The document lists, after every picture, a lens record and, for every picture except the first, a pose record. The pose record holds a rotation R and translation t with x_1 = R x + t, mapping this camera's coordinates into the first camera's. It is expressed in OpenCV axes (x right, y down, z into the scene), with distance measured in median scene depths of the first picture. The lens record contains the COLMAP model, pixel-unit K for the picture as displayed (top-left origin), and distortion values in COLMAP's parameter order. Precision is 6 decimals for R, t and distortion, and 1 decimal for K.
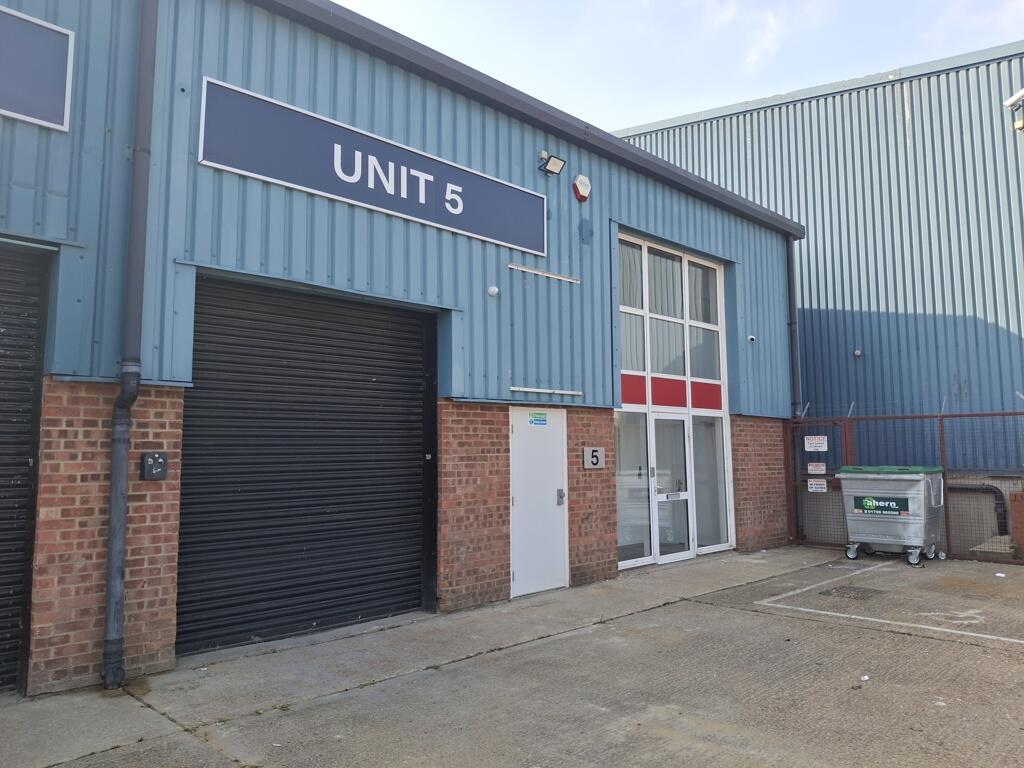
lens RADIAL K [[758.3, 0, 502.7], [0, 758.3, 380.7], [0, 0, 1]] dist [0.112086, -0.196237]
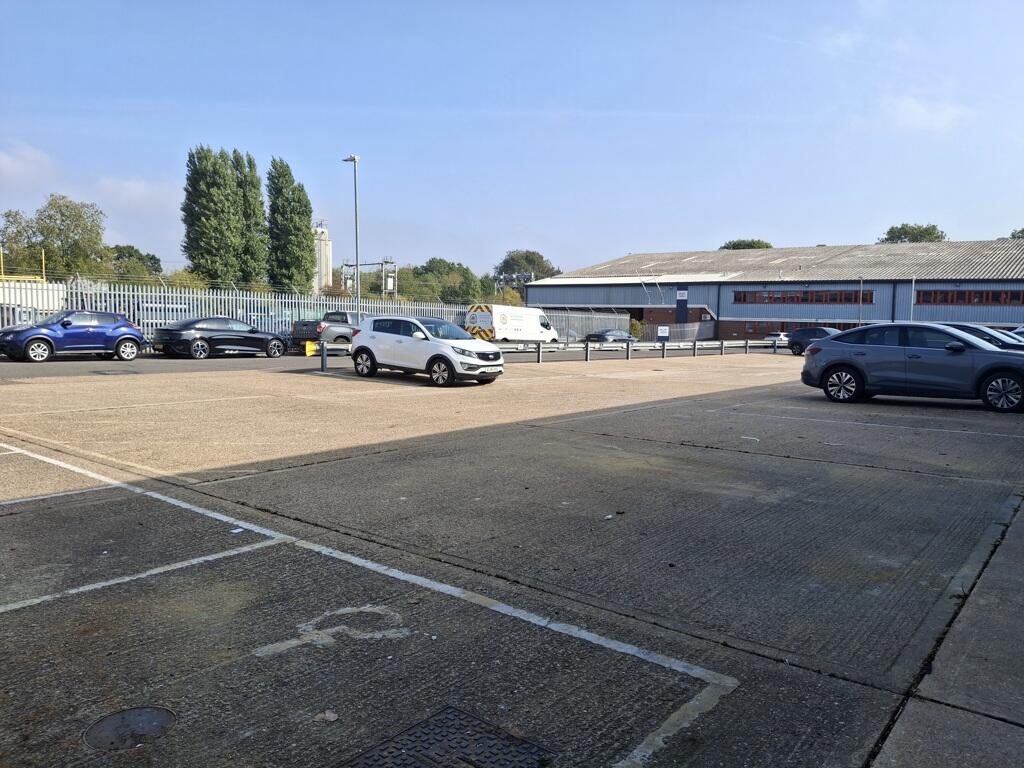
lens RADIAL K [[761.3, 0, 512.0], [0, 761.3, 384.0], [0, 0, 1]] dist [0.054099, -0.188530]
pose [[-0.994142, 0.006820, -0.107864, 0.501311], [0.007705, 0.999940, -0.007789, 0.140700], [0.107804, -0.008575, -0.994135, 1.433049]]
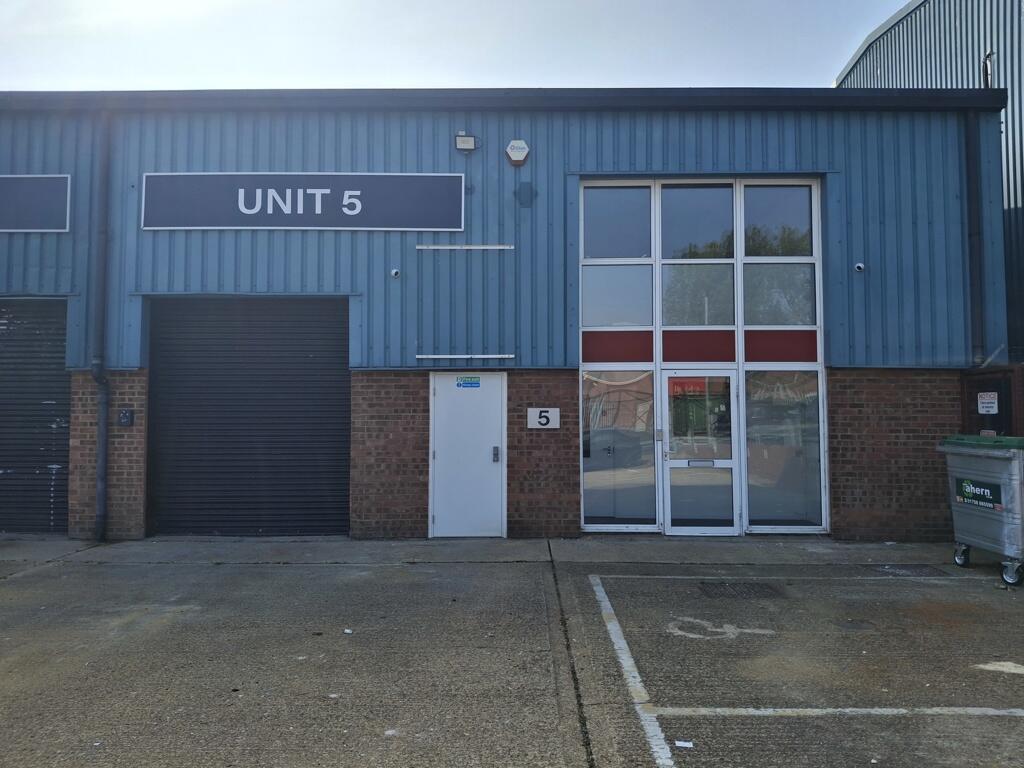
lens RADIAL K [[758.3, 0, 502.7], [0, 758.3, 380.7], [0, 0, 1]] dist [0.112086, -0.196237]
pose [[0.694113, -0.017423, -0.719656, 0.950998], [0.060632, 0.997570, 0.034328, 0.015508], [0.717308, -0.067462, 0.693482, 0.305656]]
